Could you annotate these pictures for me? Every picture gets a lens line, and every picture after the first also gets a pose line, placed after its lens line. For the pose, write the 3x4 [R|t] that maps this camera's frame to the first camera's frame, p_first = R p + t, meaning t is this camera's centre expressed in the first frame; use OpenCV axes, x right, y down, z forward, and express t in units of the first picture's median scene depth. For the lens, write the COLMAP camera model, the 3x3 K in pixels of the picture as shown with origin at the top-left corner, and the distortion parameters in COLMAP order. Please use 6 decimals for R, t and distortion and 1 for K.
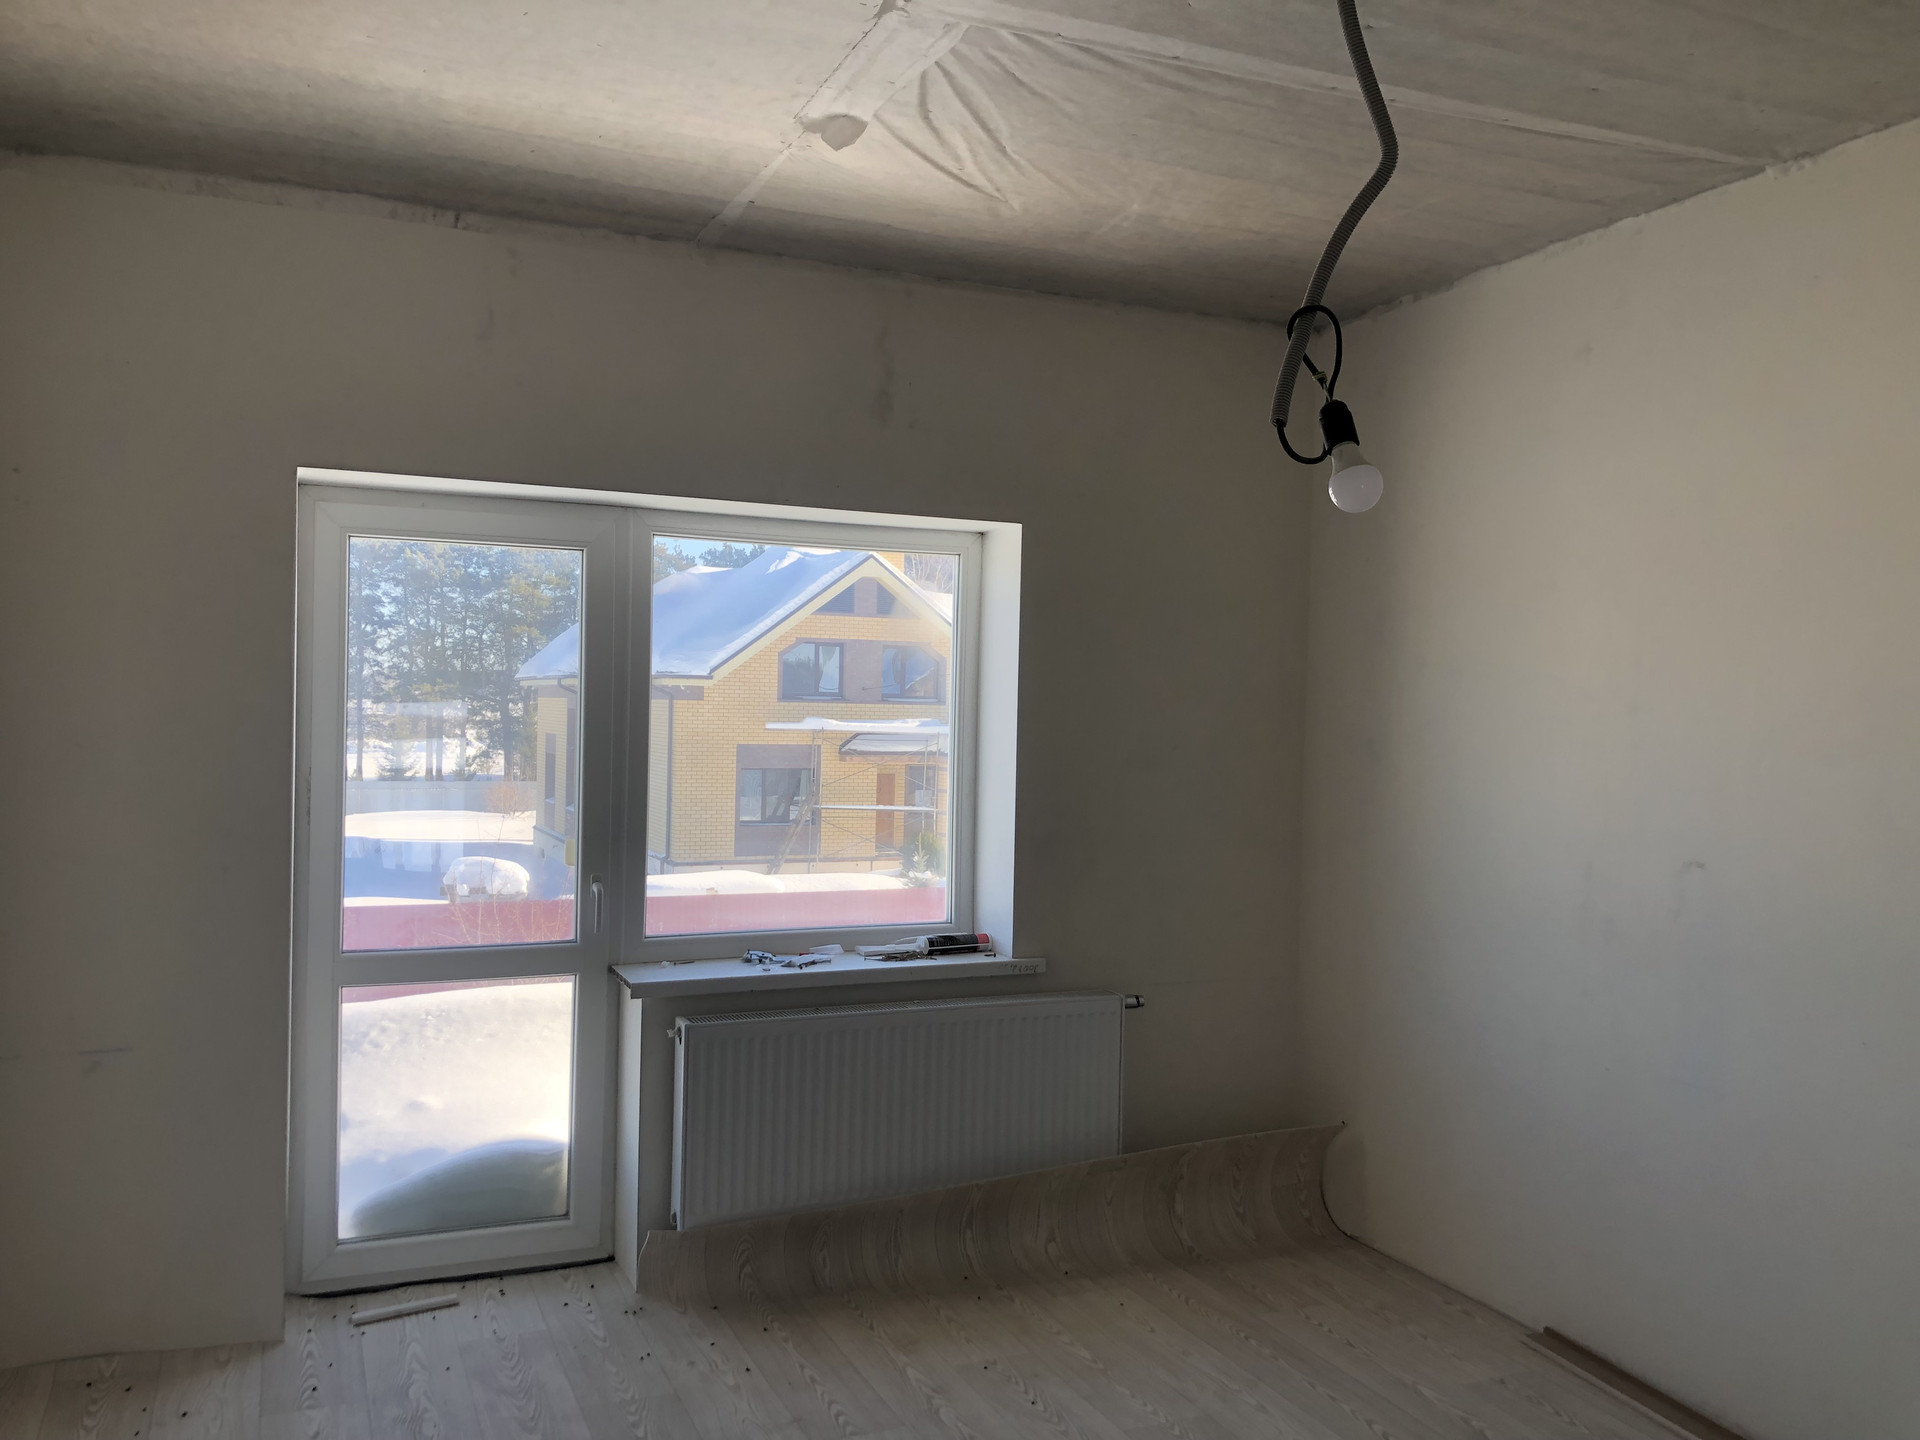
lens RADIAL K [[1552.1, 0, 960.0], [0, 1552.1, 720.0], [0, 0, 1]] dist [0.029627, -0.018489]
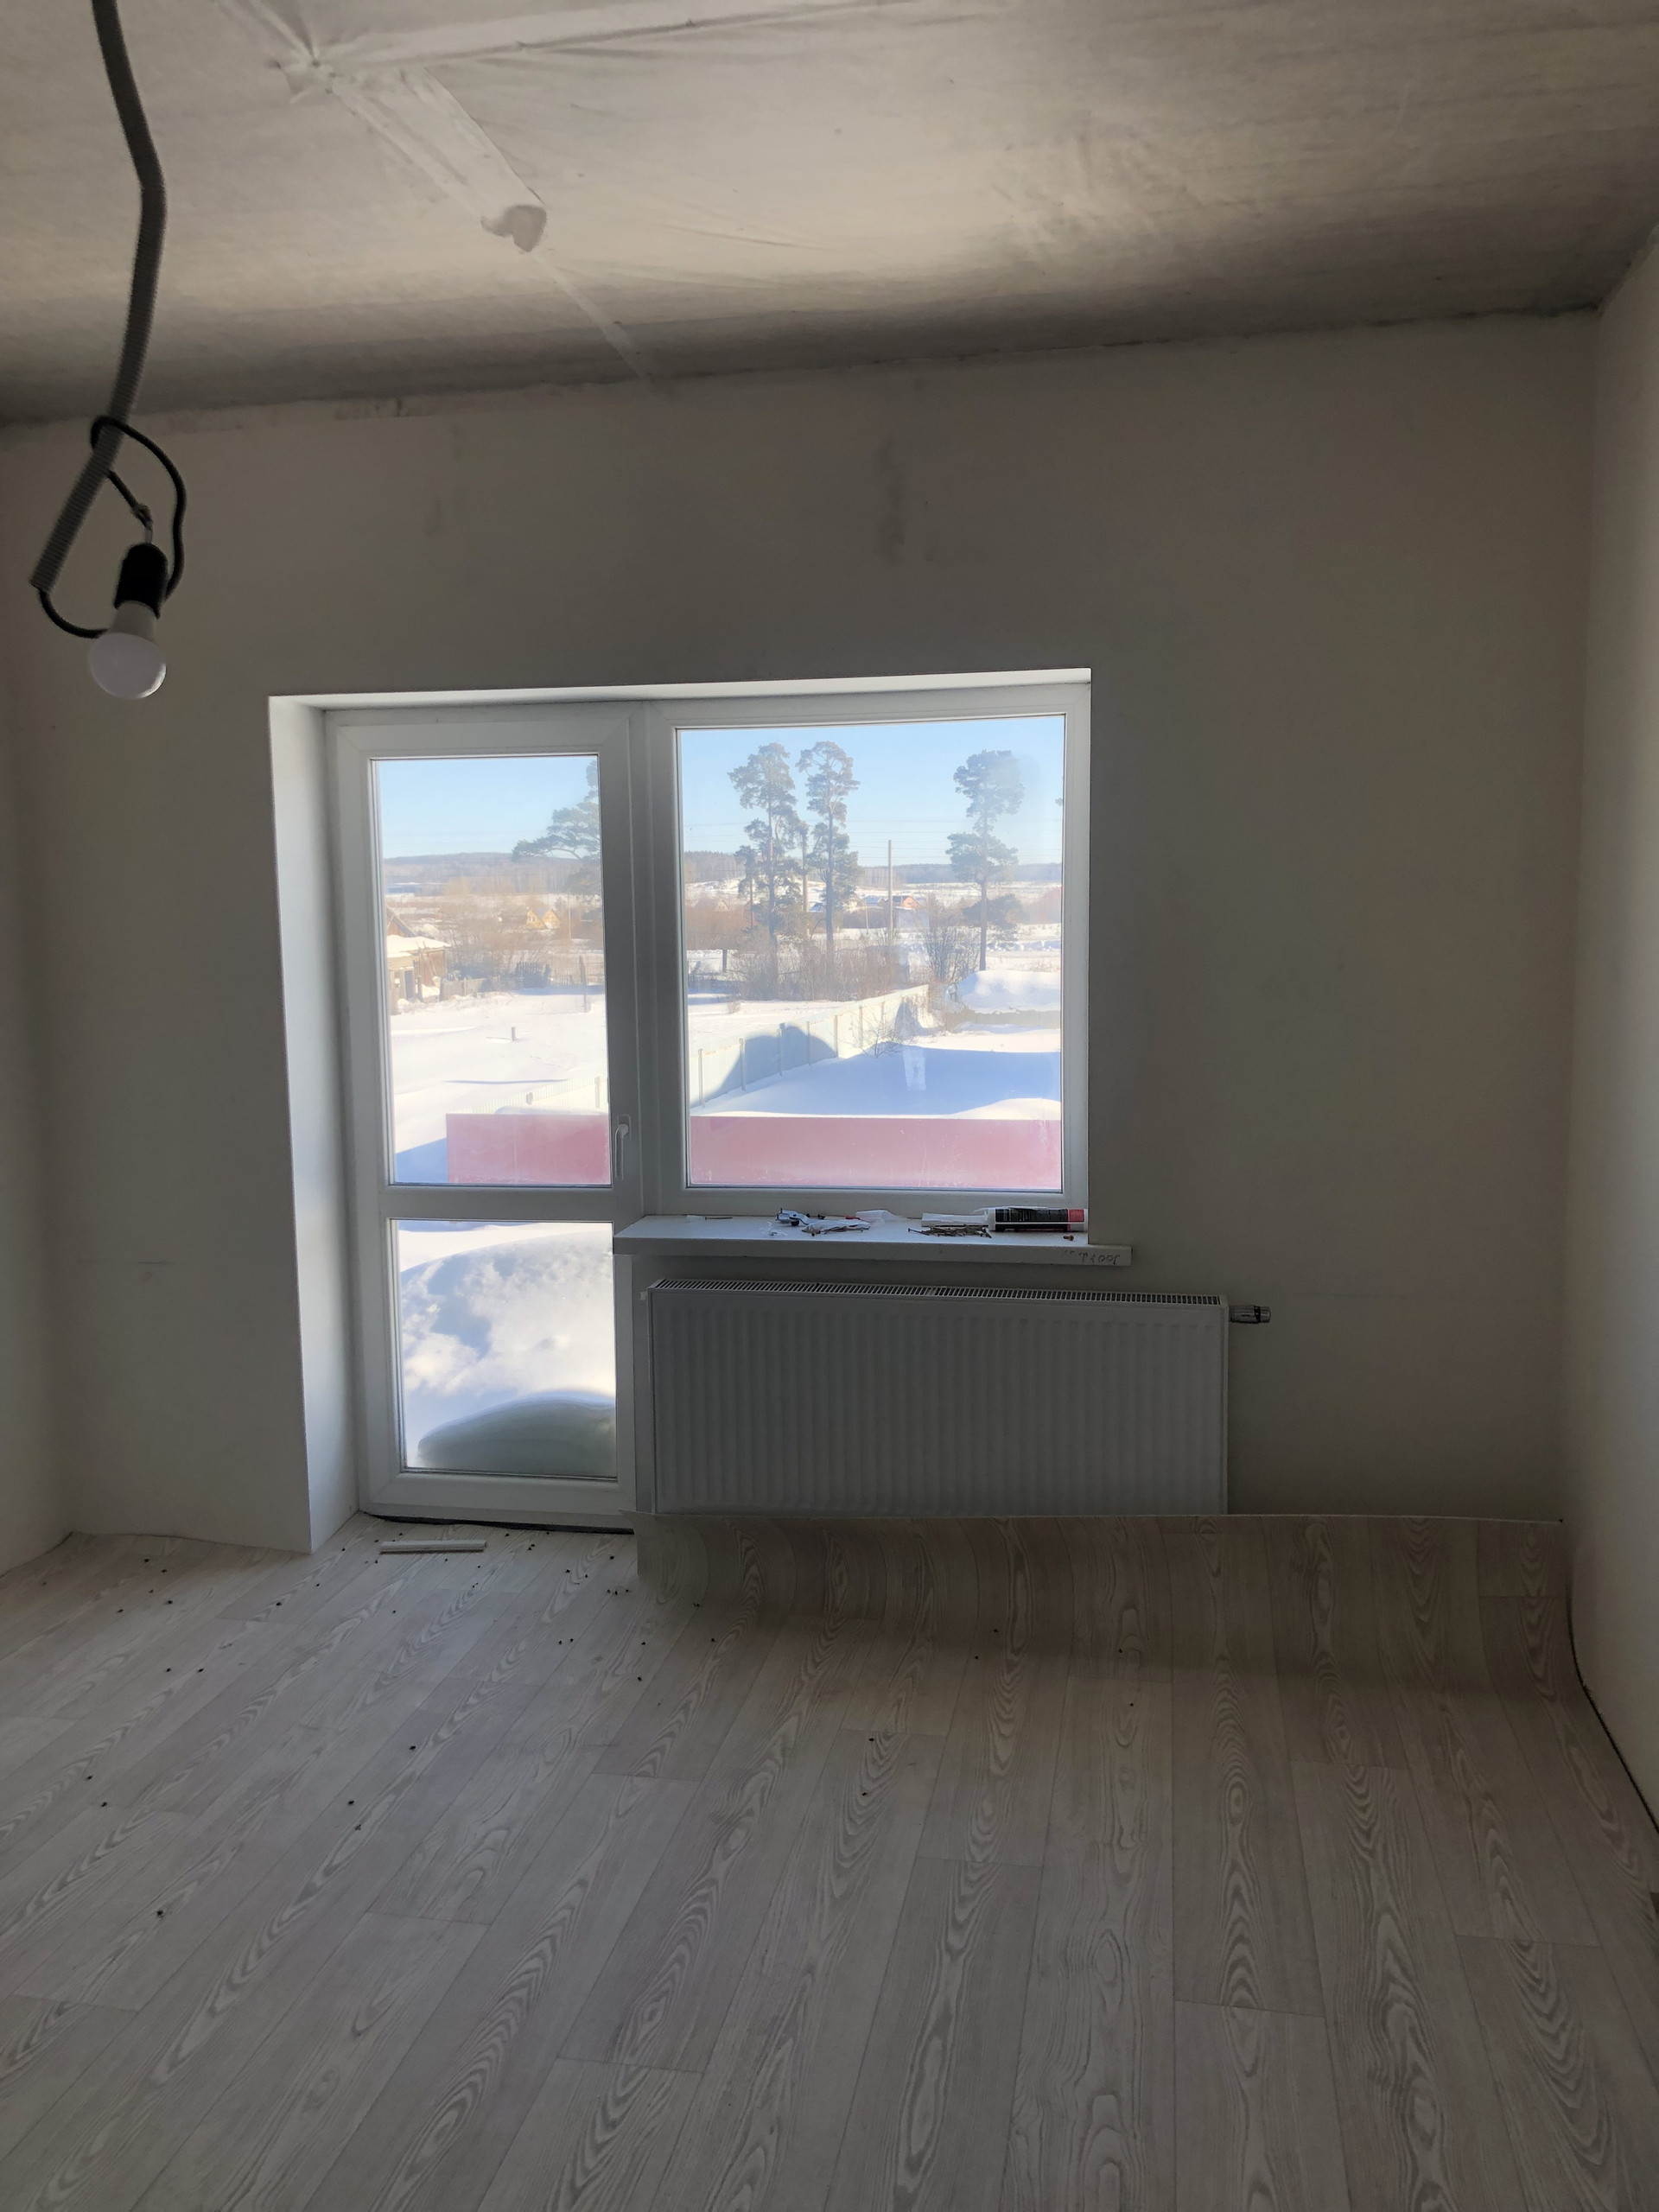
lens RADIAL K [[1791.1, 0, 832.2], [0, 1791.1, 1073.1], [0, 0, 1]] dist [0.019055, -0.010145]
pose [[0.826745, 0.026388, -0.561957, 0.450708], [0.026417, 0.995977, 0.085632, -0.011227], [0.561956, -0.085641, 0.822722, 0.213718]]
